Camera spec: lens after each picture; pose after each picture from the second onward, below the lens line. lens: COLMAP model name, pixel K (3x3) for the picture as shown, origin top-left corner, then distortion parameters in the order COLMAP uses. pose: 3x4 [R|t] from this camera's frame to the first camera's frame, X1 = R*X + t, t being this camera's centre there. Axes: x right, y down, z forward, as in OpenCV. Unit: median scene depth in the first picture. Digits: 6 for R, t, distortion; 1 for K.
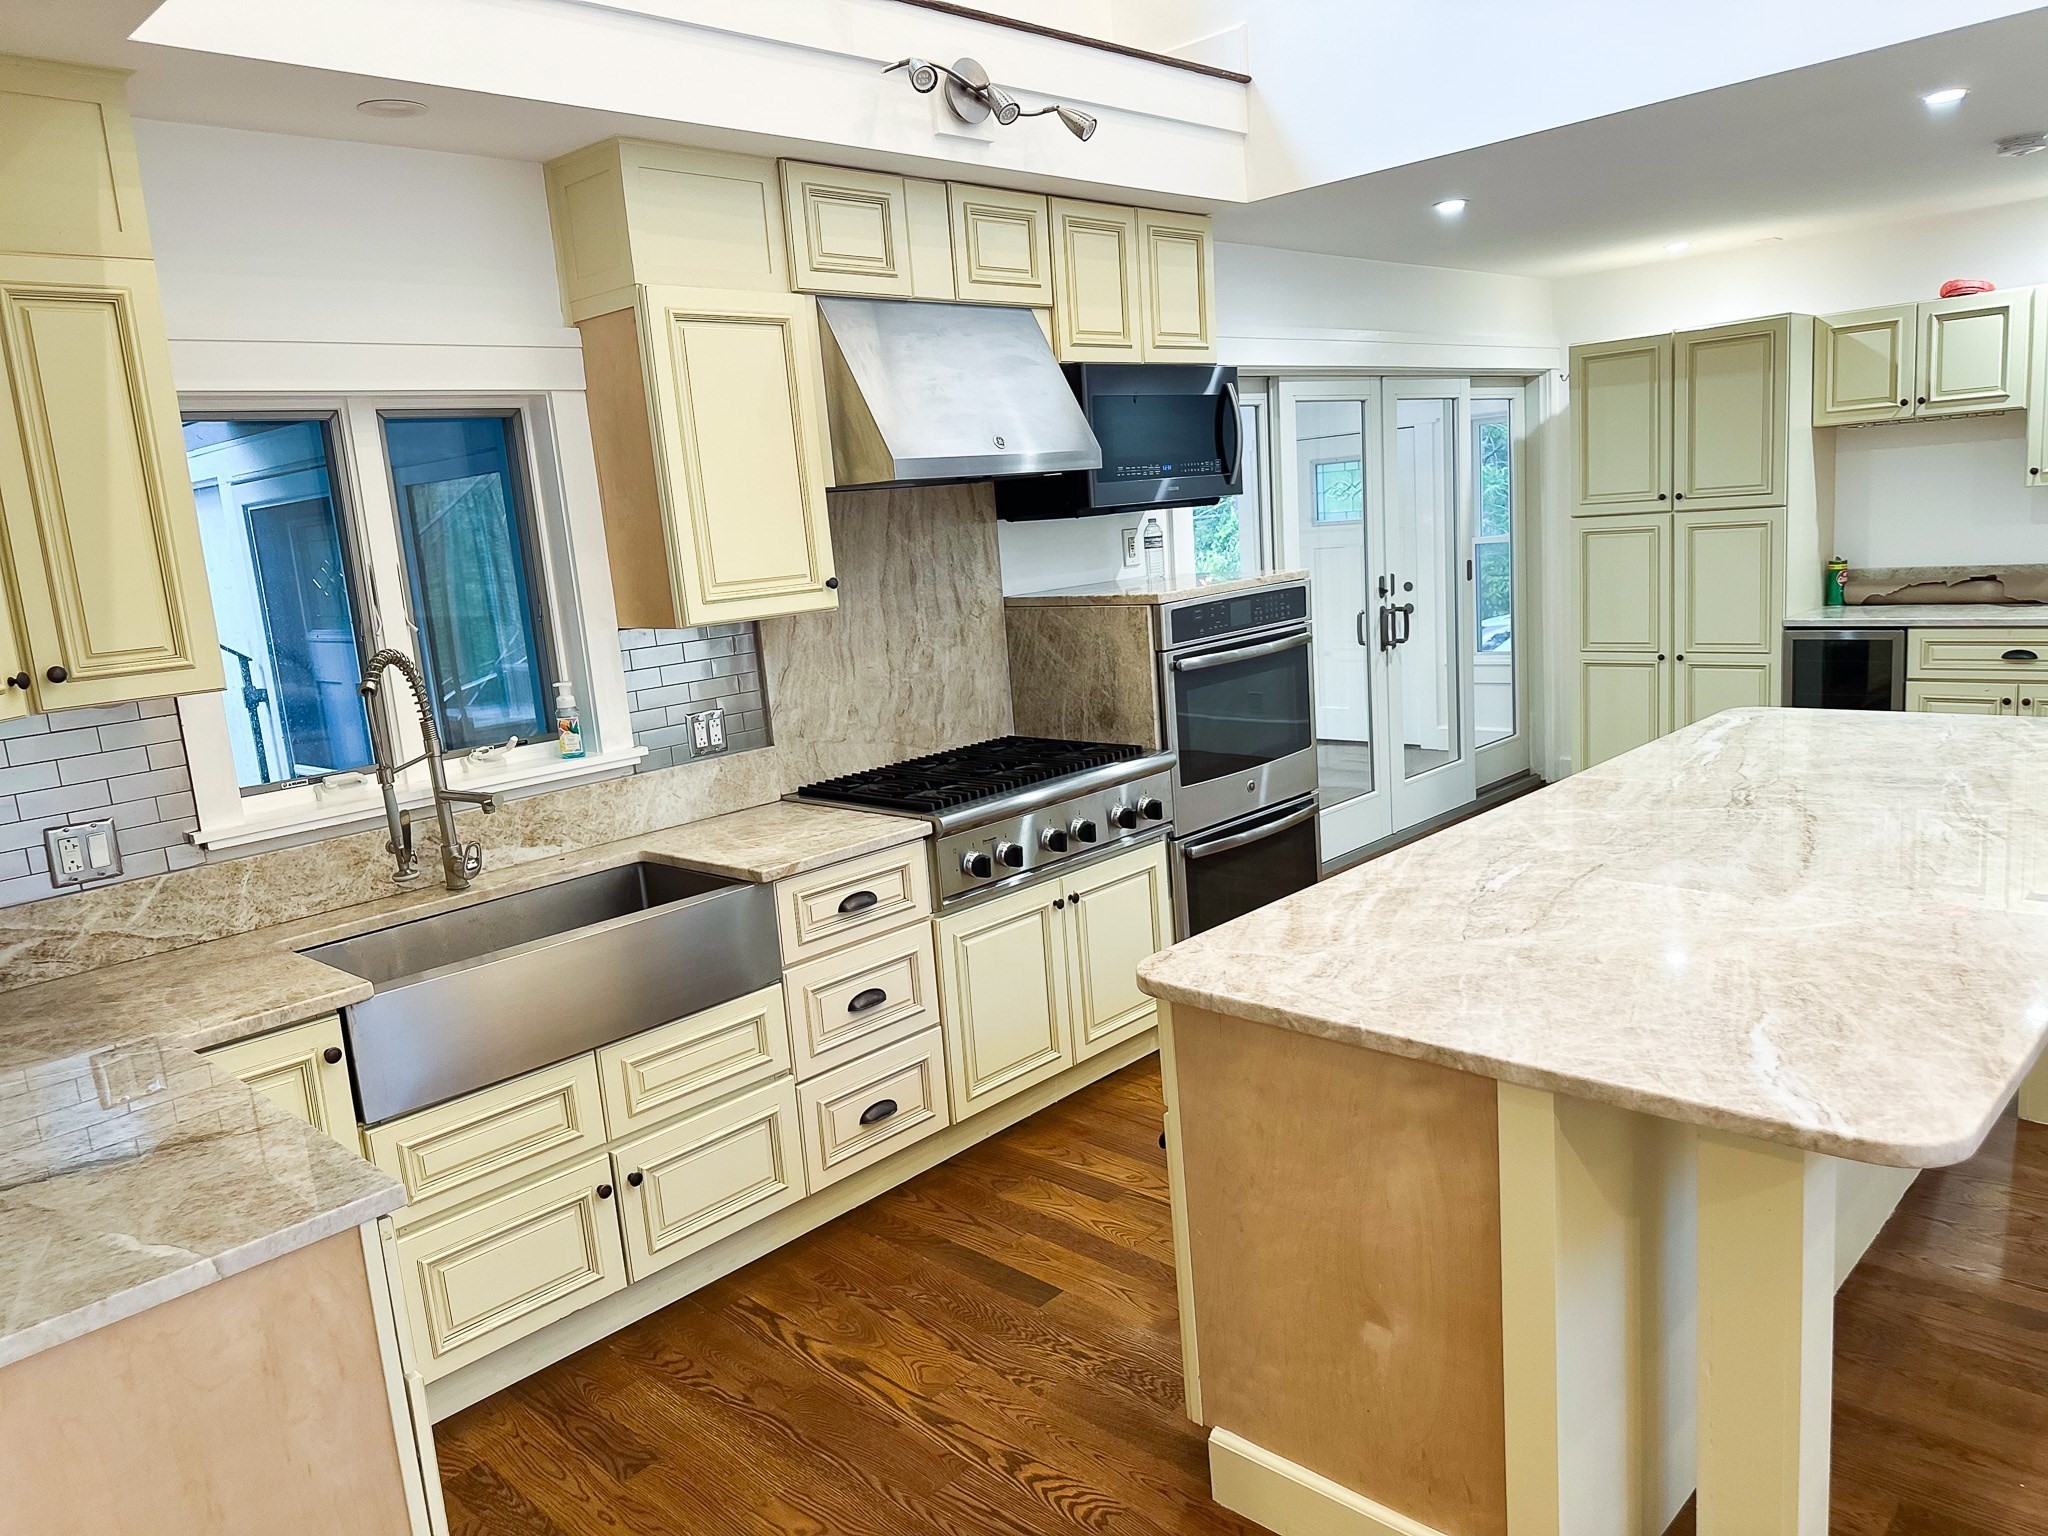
lens RADIAL K [[1461.0, 0, 1028.1], [0, 1461.0, 769.7], [0, 0, 1]] dist [0.065244, -0.068969]
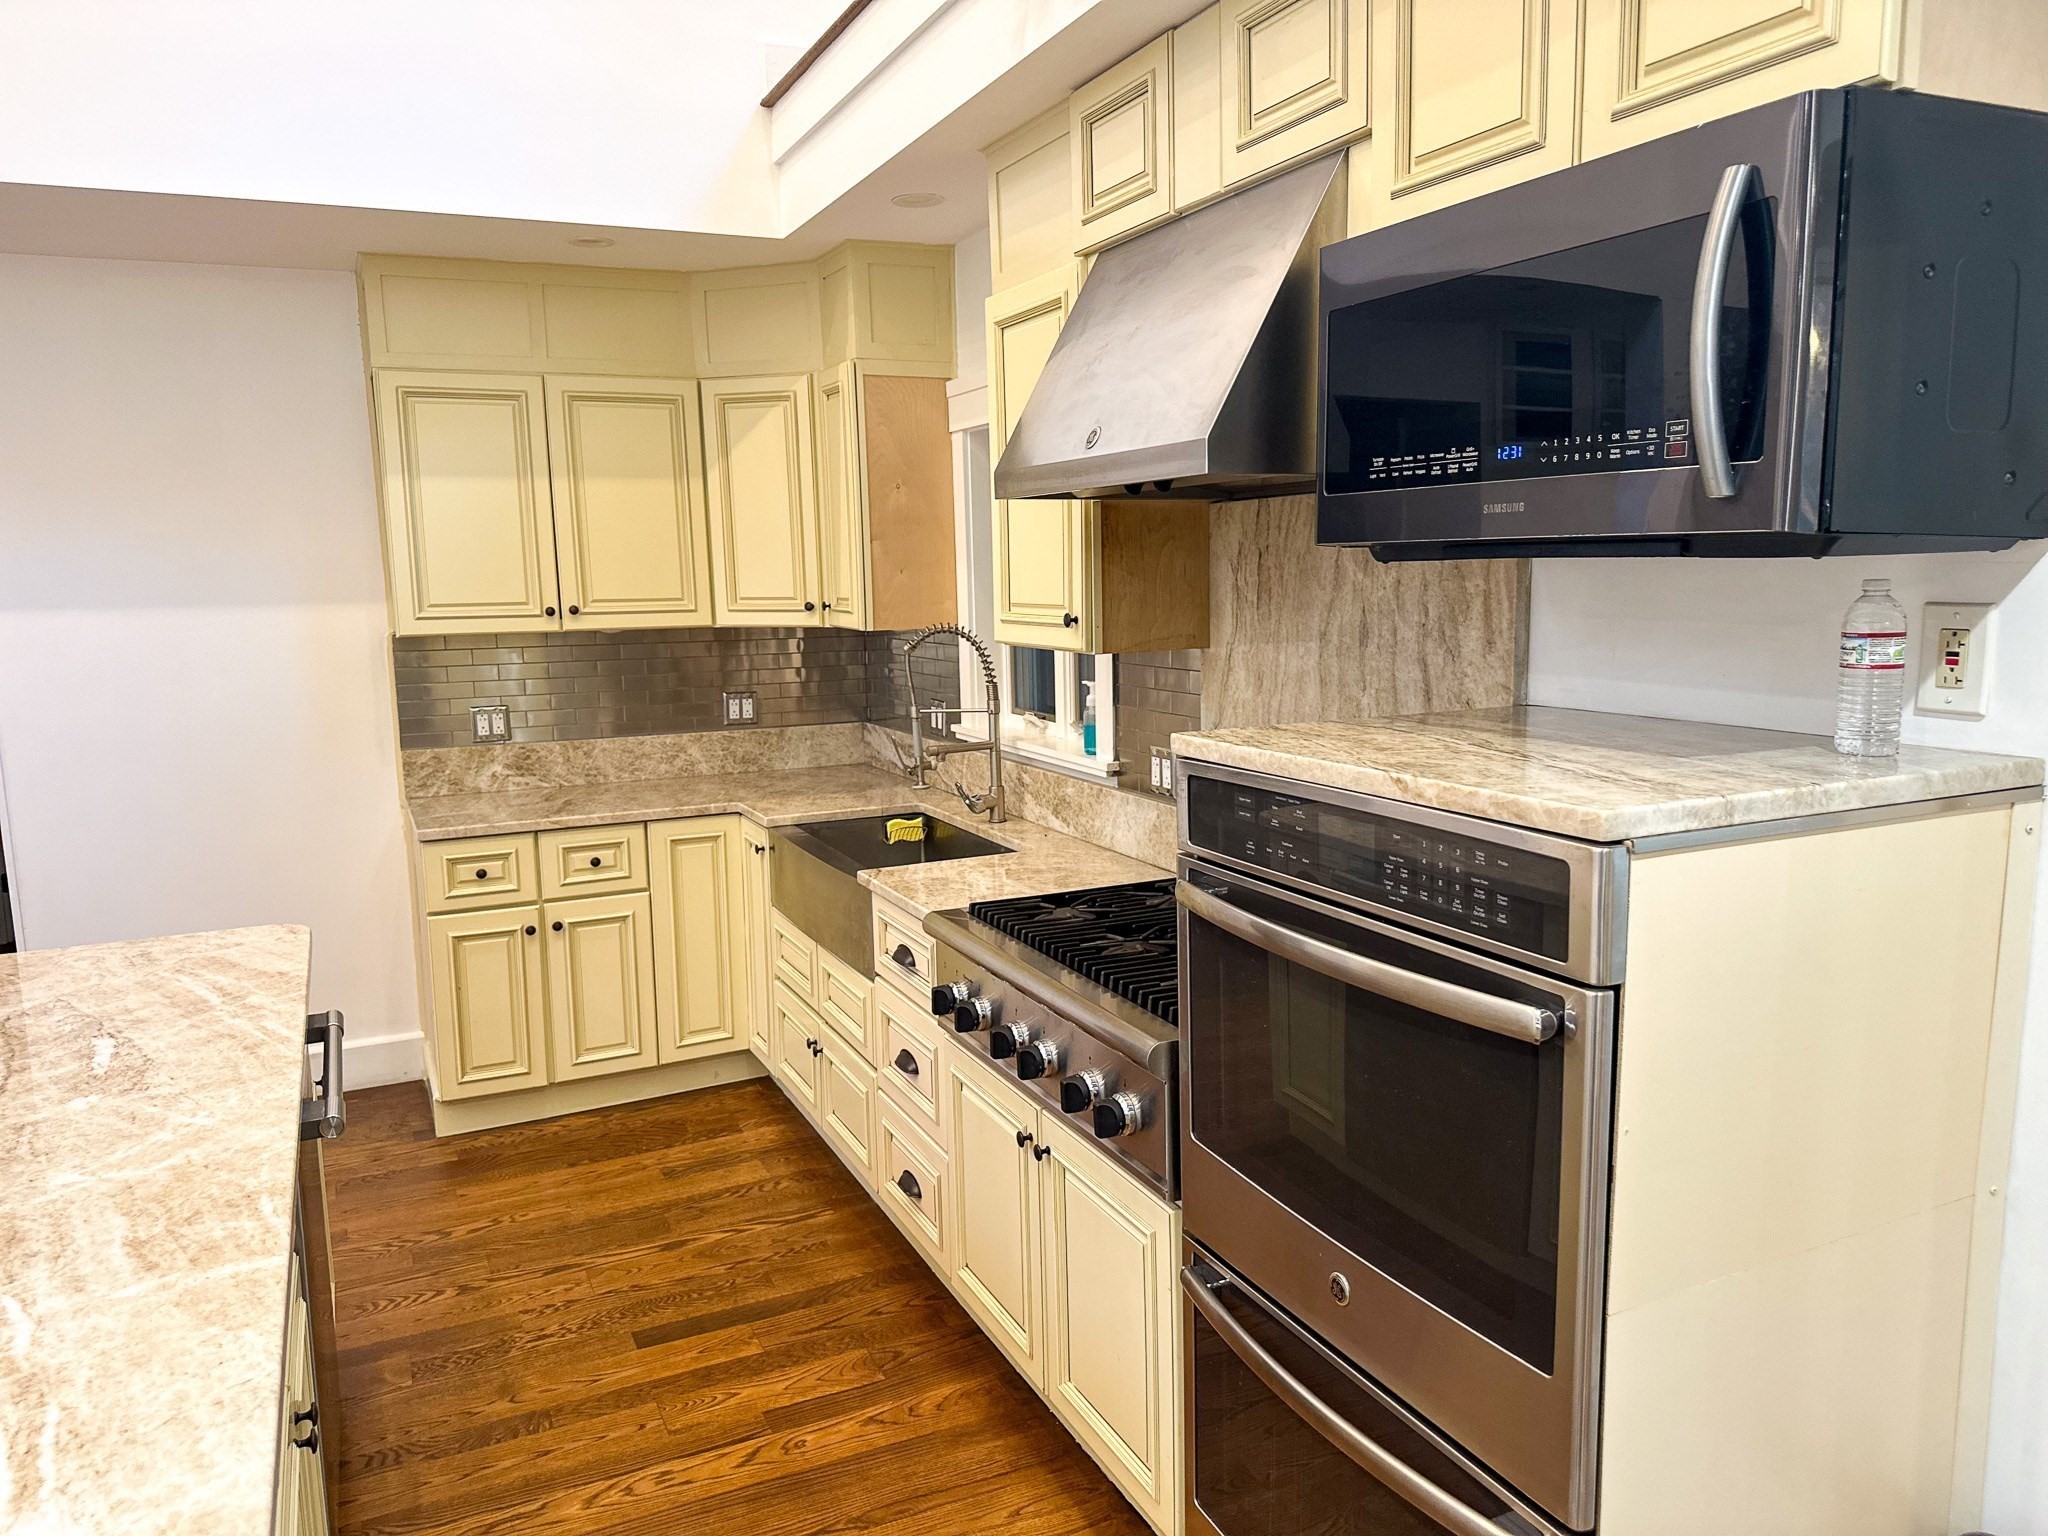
lens RADIAL K [[1461.0, 0, 1010.0], [0, 1461.0, 767.2], [0, 0, 1]] dist [0.065244, -0.068969]
pose [[-0.374808, 0.219655, -0.900706, 0.685757], [-0.106137, 0.954974, 0.277056, -0.297286], [0.921007, 0.199441, -0.334619, 1.381083]]
